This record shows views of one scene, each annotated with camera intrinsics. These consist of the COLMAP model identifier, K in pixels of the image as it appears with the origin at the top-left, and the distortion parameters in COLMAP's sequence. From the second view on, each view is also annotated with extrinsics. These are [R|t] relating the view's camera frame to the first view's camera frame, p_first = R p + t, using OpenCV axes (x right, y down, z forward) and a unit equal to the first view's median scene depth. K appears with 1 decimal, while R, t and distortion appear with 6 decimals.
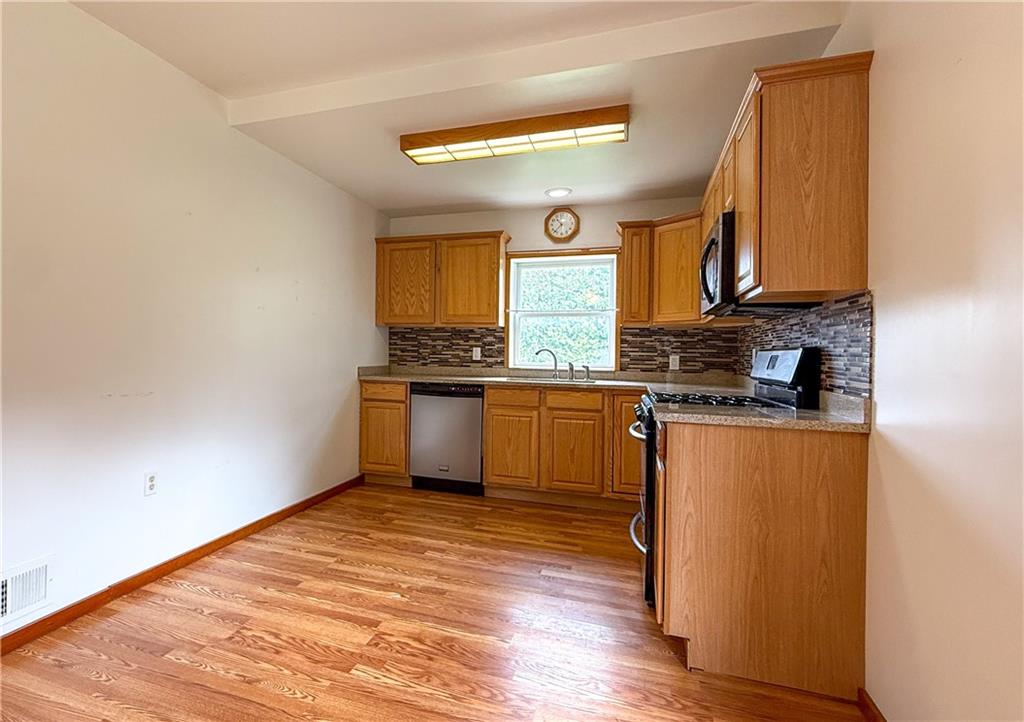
lens RADIAL K [[556.3, 0, 409.8], [0, 556.3, 345.2], [0, 0, 1]] dist [-0.000235, -0.000476]
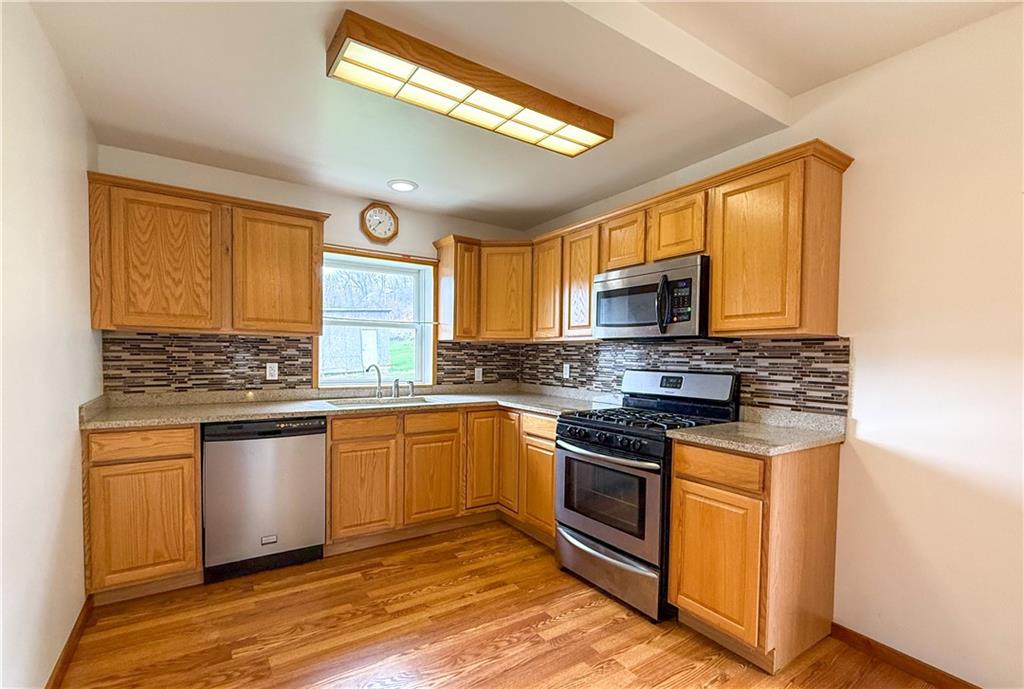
lens RADIAL K [[465.5, 0, 517.0], [0, 465.5, 370.2], [0, 0, 1]] dist [0.001473, 0.000090]
pose [[0.562349, -0.036727, 0.826084, -0.231916], [-0.014731, 0.998410, 0.054416, -0.027454], [-0.826769, -0.042770, 0.560913, 0.410315]]
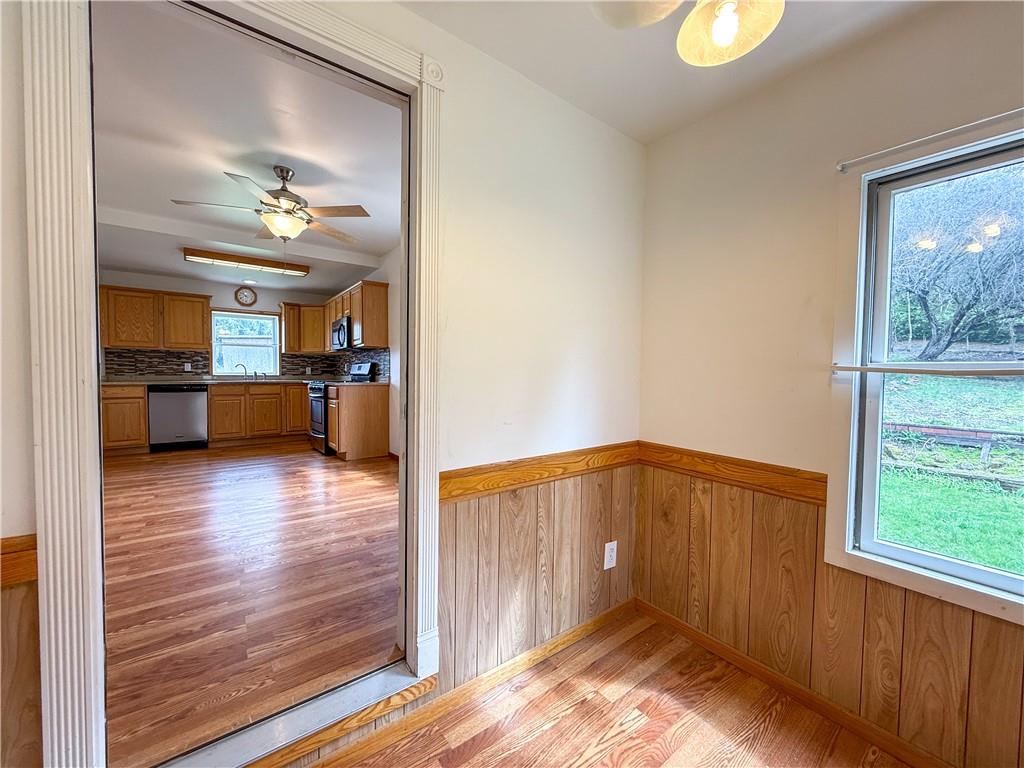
lens RADIAL K [[406.1, 0, 512.0], [0, 406.1, 384.0], [0, 0, 1]] dist [0.000356, 0.000158]
pose [[0.508581, -0.035714, 0.860273, -0.458600], [-0.002685, 0.999069, 0.043064, 0.012306], [-0.861010, -0.024211, 0.508012, -0.456390]]
